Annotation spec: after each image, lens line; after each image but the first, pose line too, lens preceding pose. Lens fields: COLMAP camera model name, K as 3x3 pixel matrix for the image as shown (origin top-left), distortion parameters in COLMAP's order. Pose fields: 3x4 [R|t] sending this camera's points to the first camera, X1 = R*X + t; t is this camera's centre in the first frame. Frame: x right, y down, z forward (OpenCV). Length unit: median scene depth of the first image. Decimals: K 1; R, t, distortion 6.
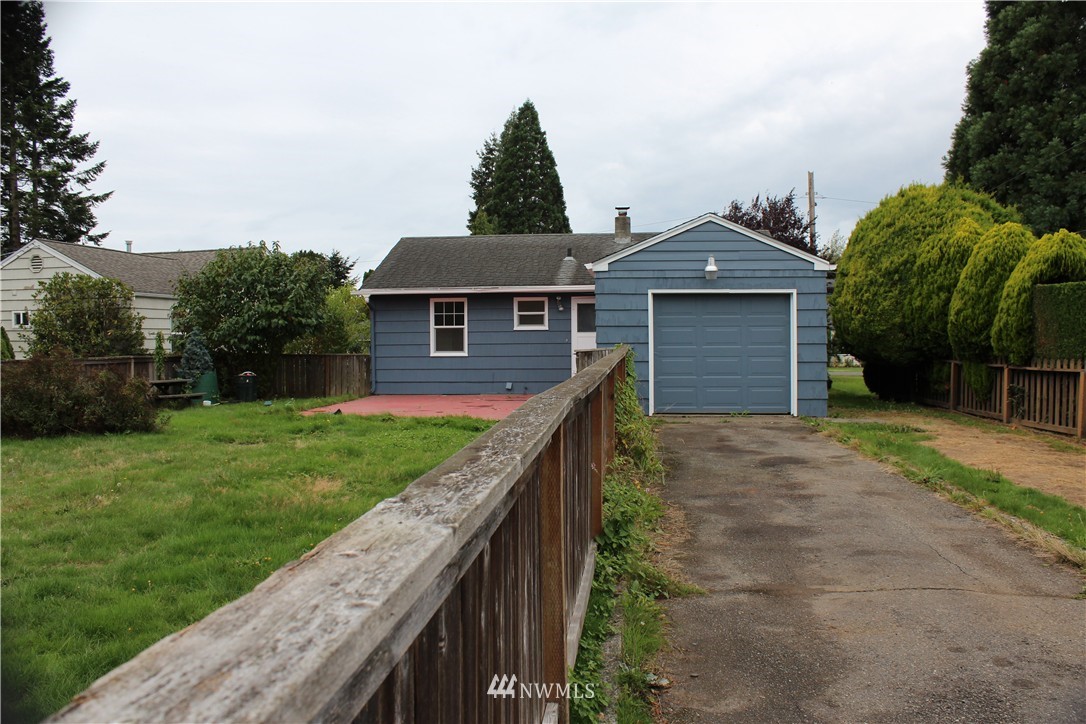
lens RADIAL K [[920.9, 0, 551.2], [0, 920.9, 367.1], [0, 0, 1]] dist [-0.173122, 0.179304]
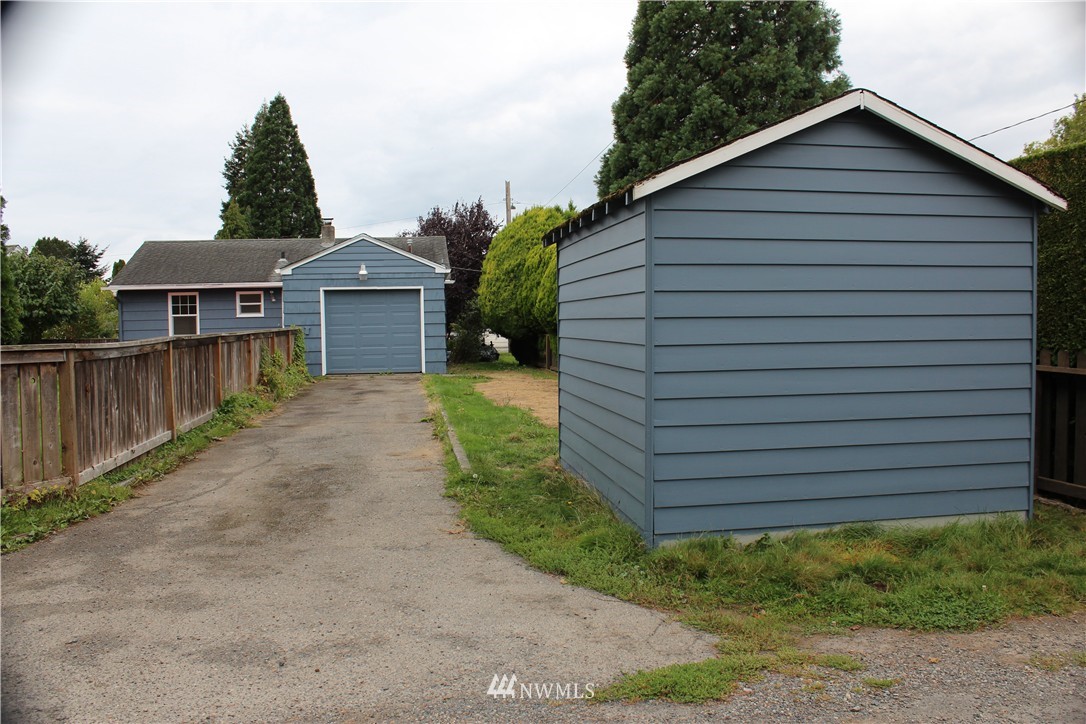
lens RADIAL K [[920.9, 0, 551.2], [0, 920.9, 367.1], [0, 0, 1]] dist [-0.173122, 0.179304]
pose [[0.968569, -0.022122, 0.247761, 0.068832], [0.018297, 0.999675, 0.017731, 0.014359], [-0.248073, -0.012641, 0.968659, -0.315880]]
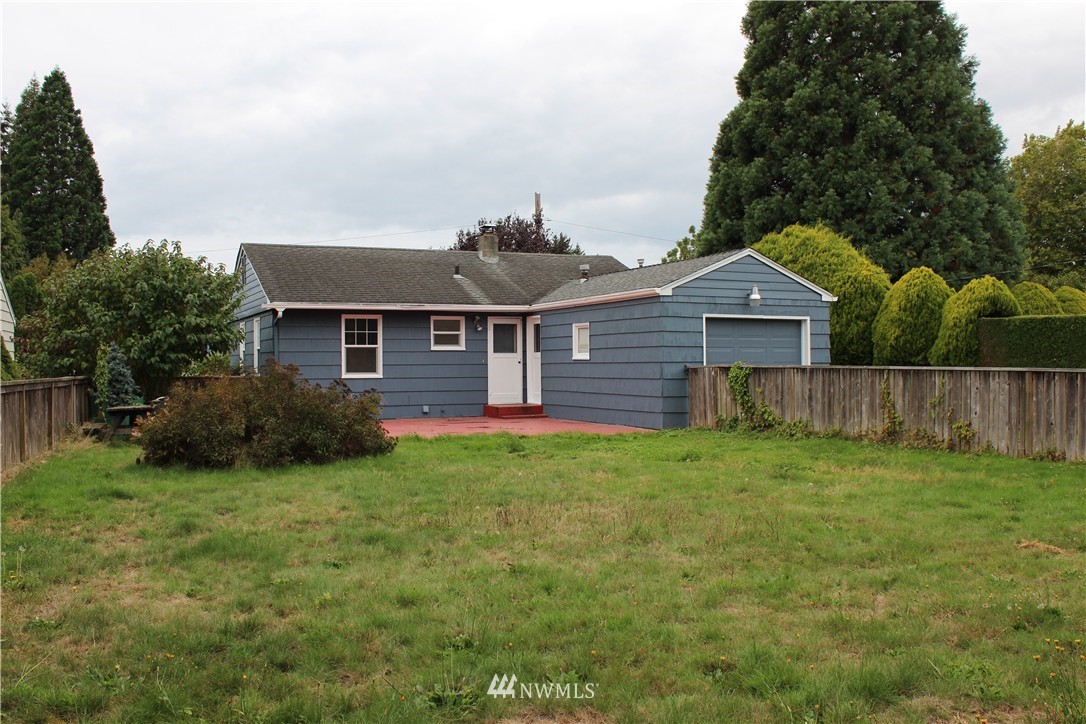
lens RADIAL K [[1056.8, 0, 545.6], [0, 1056.8, 376.6], [0, 0, 1]] dist [-0.149828, 0.169951]
pose [[0.871478, -0.003097, 0.490426, -0.467812], [0.013206, 0.999766, -0.017155, 0.007174], [-0.490257, 0.021427, 0.871314, -0.007227]]
